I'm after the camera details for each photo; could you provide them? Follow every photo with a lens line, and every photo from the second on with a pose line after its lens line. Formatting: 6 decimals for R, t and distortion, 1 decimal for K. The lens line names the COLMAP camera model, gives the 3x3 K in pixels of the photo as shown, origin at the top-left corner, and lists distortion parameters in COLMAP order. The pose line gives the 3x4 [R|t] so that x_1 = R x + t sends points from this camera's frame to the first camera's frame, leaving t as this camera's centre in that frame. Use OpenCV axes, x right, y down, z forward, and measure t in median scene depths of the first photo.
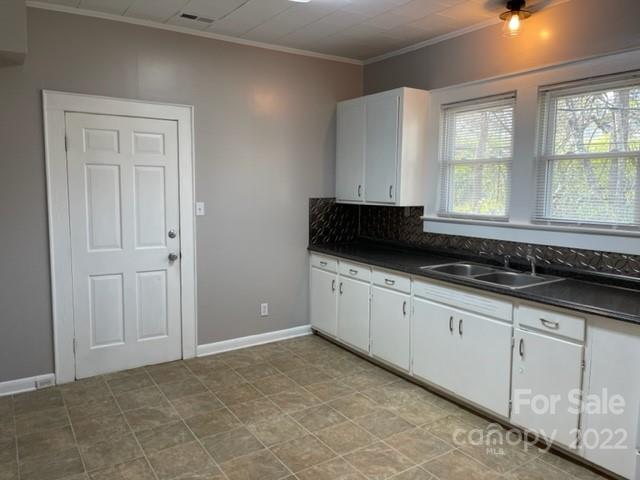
lens RADIAL K [[487.6, 0, 320.0], [0, 487.6, 240.0], [0, 0, 1]] dist [0.043694, -0.002005]
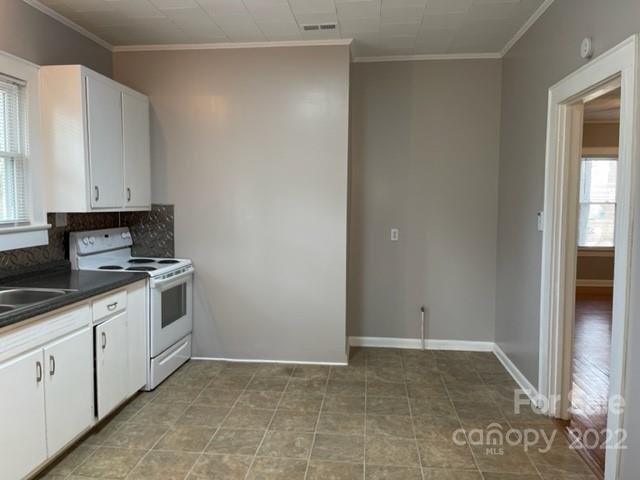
lens RADIAL K [[487.6, 0, 320.0], [0, 487.6, 240.0], [0, 0, 1]] dist [0.043694, -0.002005]
pose [[-0.773290, -0.055783, 0.631594, -0.729492], [0.067544, 0.983207, 0.169534, -0.155439], [-0.630445, 0.173760, -0.756536, 1.655693]]
